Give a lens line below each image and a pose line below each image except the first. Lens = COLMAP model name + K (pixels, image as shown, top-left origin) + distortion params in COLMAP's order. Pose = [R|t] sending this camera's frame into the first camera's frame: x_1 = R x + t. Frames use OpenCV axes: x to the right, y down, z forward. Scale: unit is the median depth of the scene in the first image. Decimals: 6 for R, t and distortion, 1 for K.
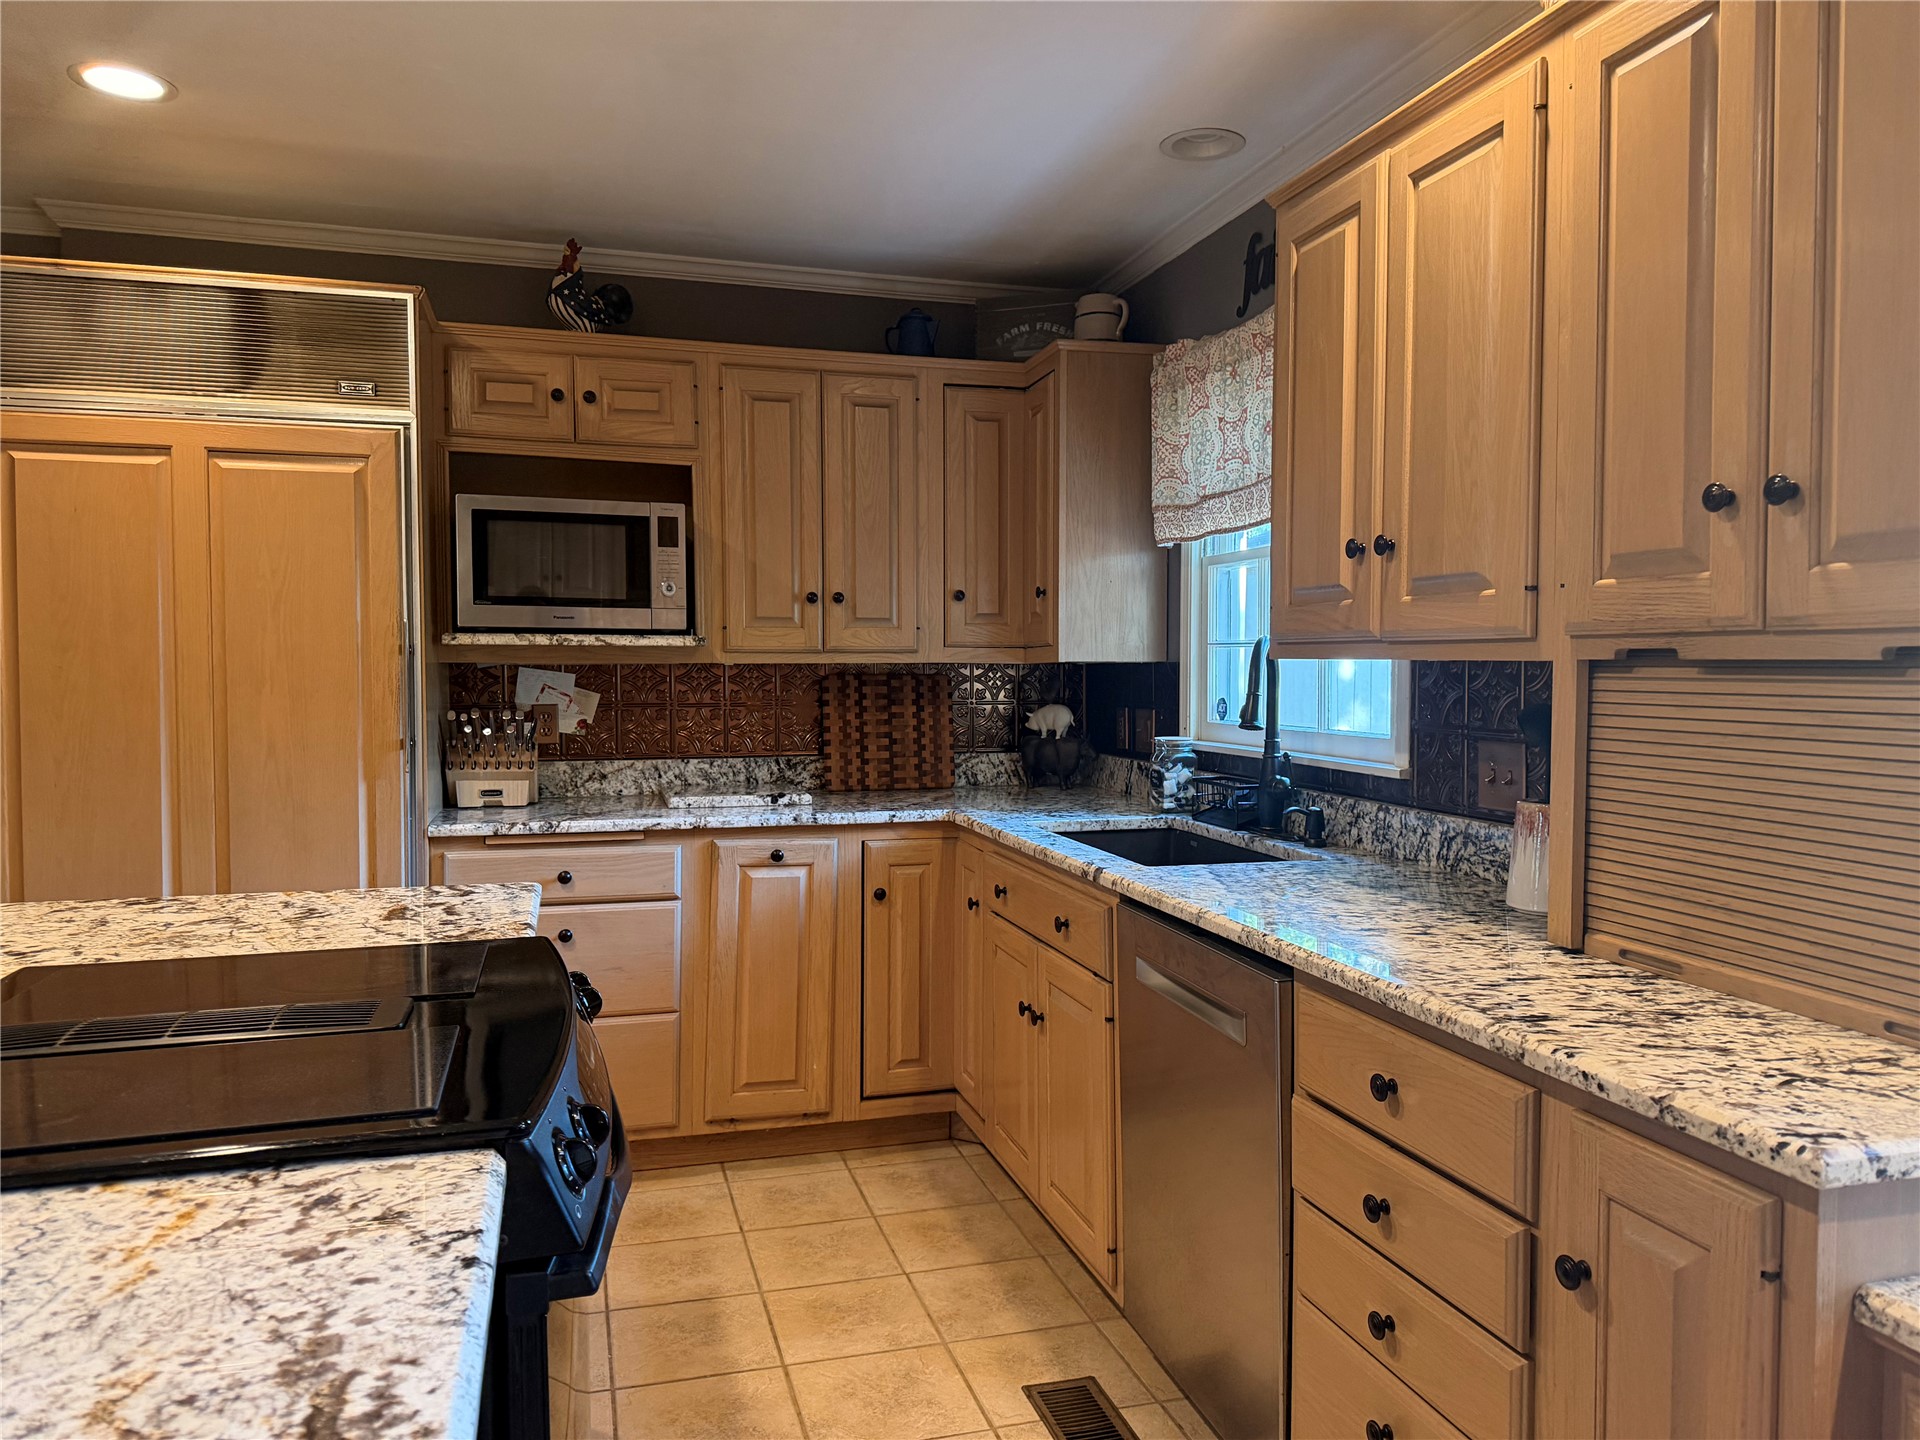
lens RADIAL K [[1363.2, 0, 958.3], [0, 1363.2, 724.3], [0, 0, 1]] dist [0.035638, -0.034586]
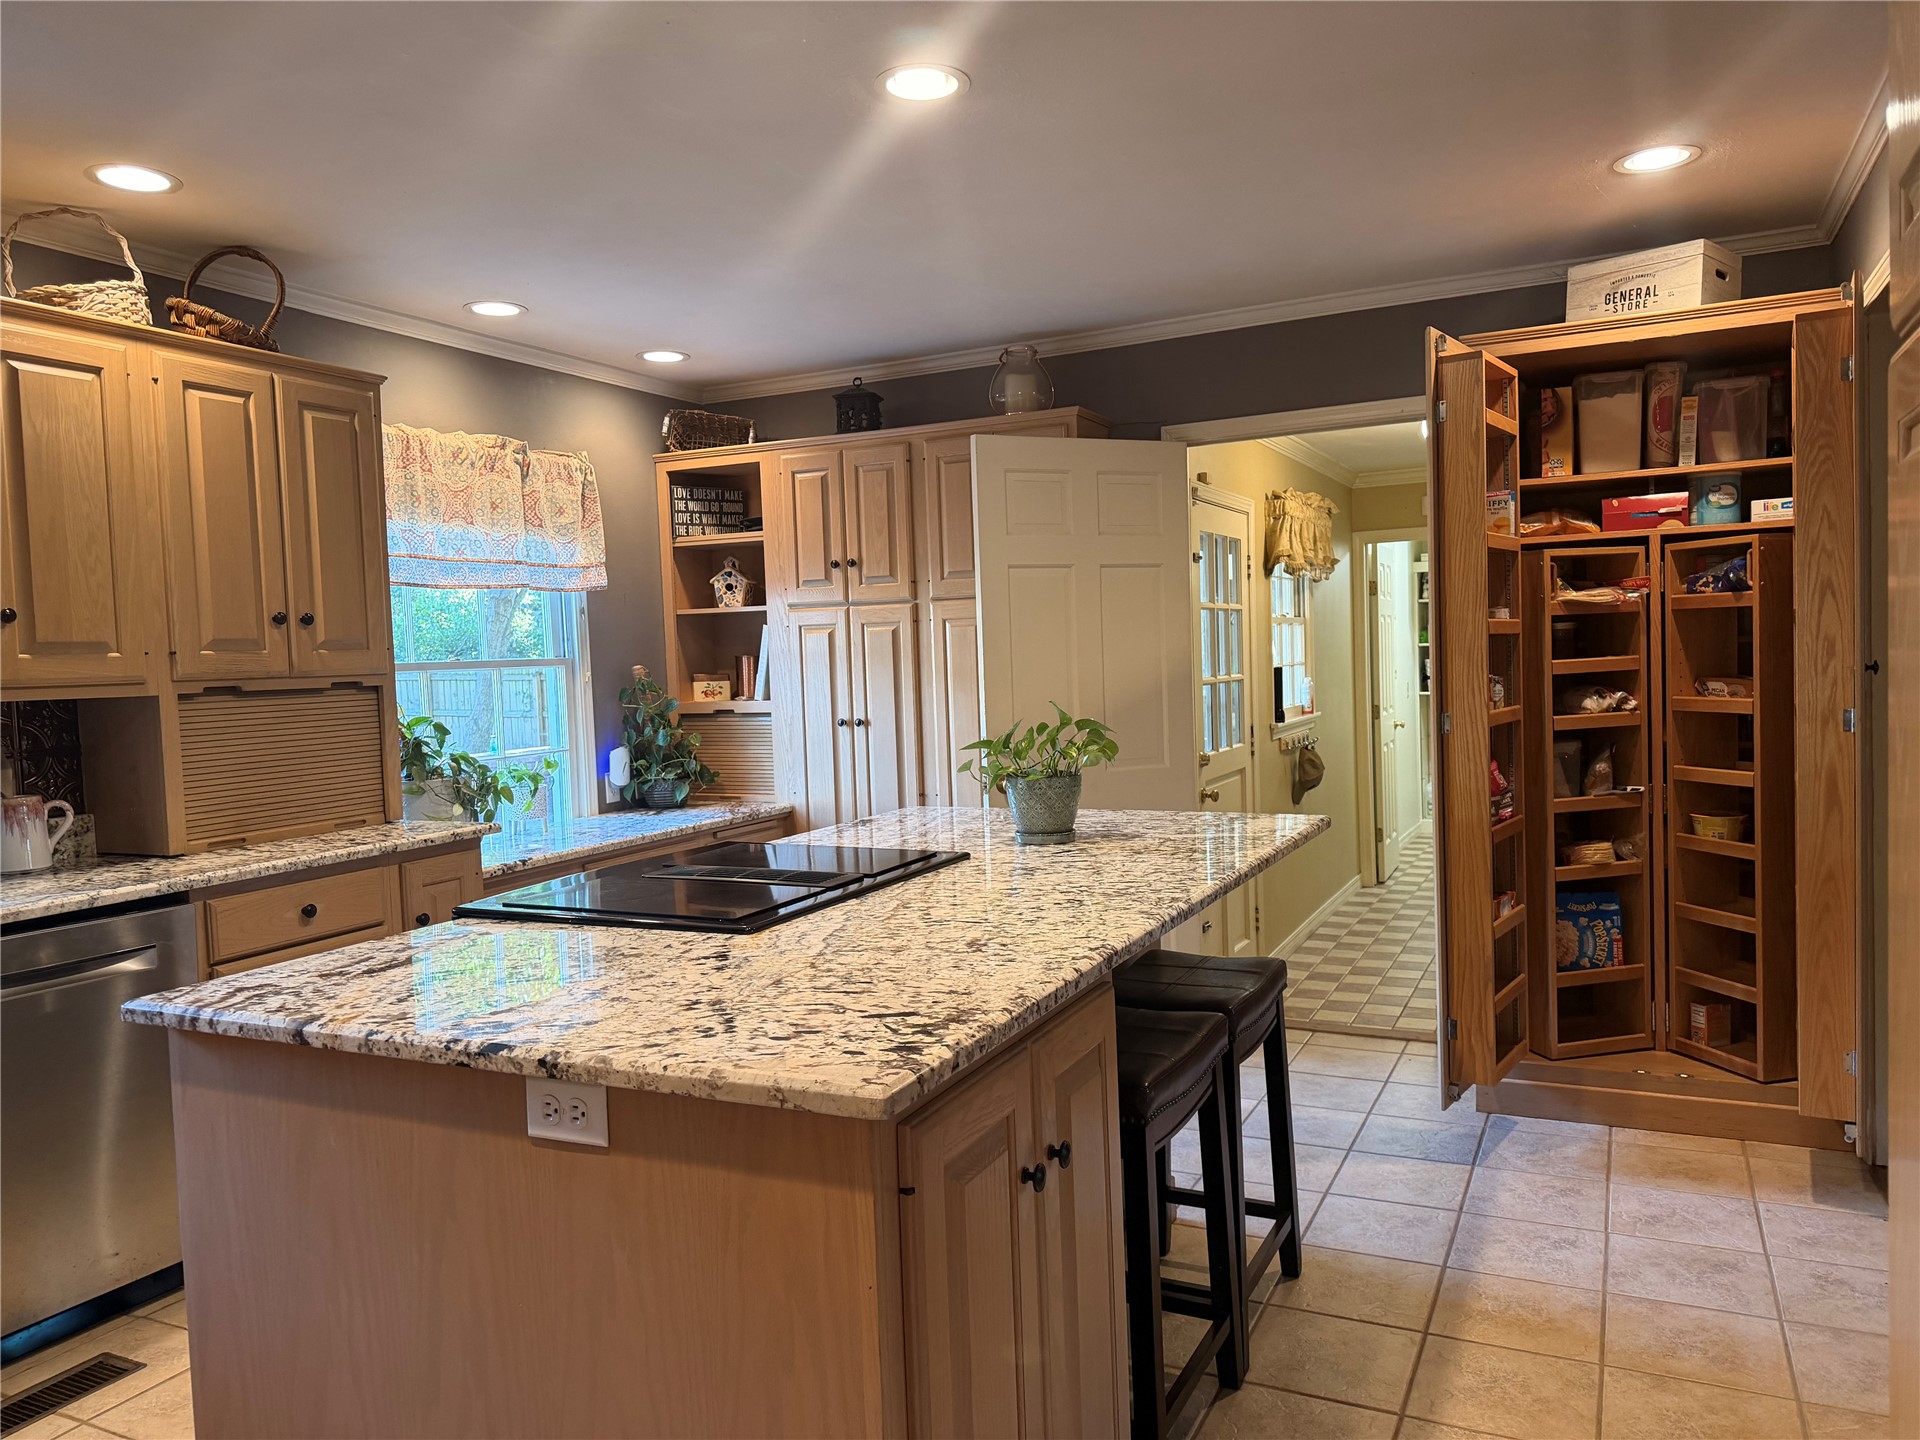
lens RADIAL K [[1363.2, 0, 958.3], [0, 1363.2, 724.3], [0, 0, 1]] dist [0.035638, -0.034586]
pose [[-0.735854, -0.002644, 0.677135, -0.403229], [0.075159, 0.993494, 0.085556, -0.022409], [-0.672956, 0.113850, -0.730868, 0.427466]]
